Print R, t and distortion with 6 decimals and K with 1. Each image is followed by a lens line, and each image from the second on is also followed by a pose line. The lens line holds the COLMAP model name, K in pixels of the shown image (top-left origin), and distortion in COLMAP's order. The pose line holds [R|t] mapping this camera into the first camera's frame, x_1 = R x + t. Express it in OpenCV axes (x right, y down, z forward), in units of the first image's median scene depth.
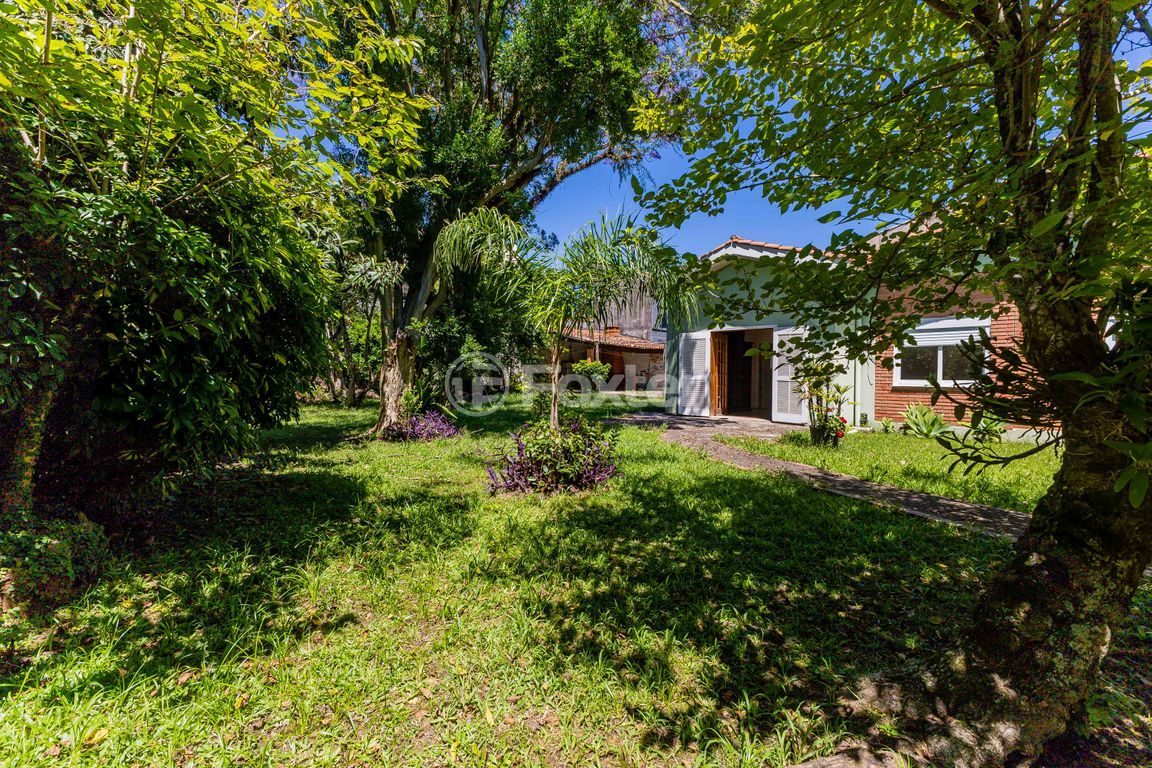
lens RADIAL K [[505.7, 0, 570.6], [0, 505.7, 384.4], [0, 0, 1]] dist [0.008729, -0.001073]
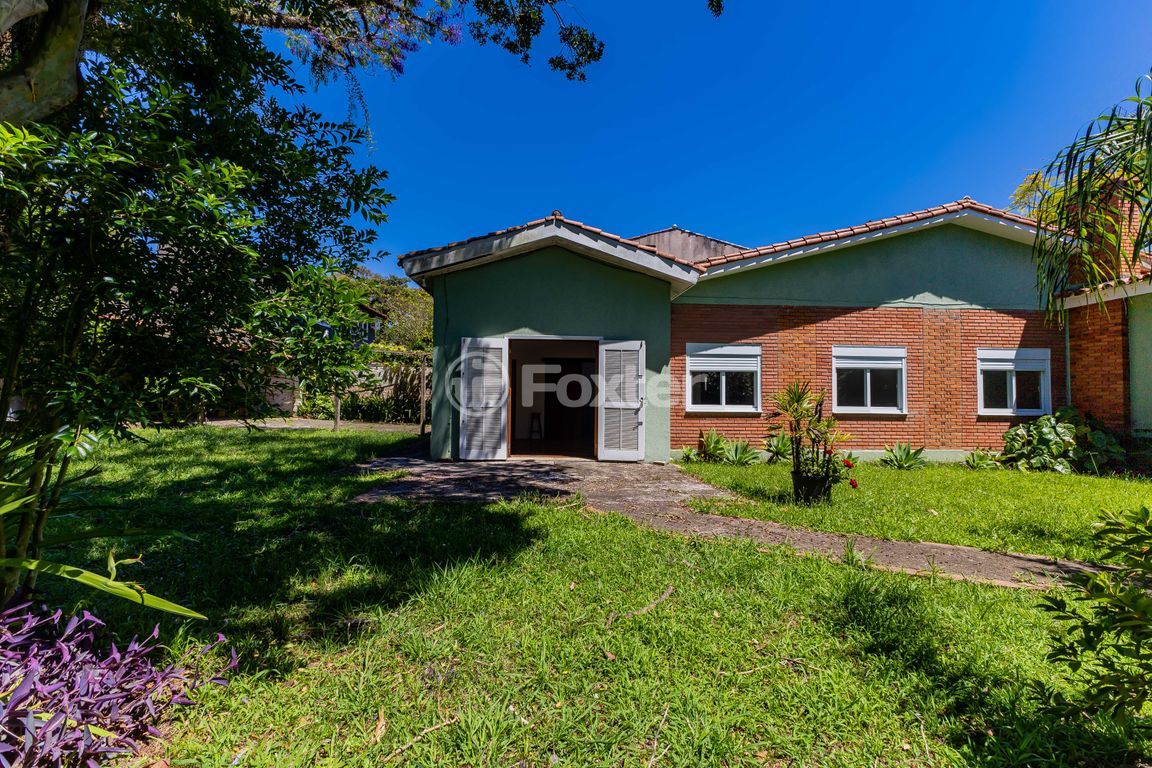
lens RADIAL K [[505.7, 0, 571.7], [0, 505.7, 382.1], [0, 0, 1]] dist [0.008729, -0.001073]
pose [[0.677193, 0.027699, 0.735284, -0.199704], [0.013019, 0.998684, -0.049612, -0.008067], [-0.735690, 0.043169, 0.675941, 0.497314]]
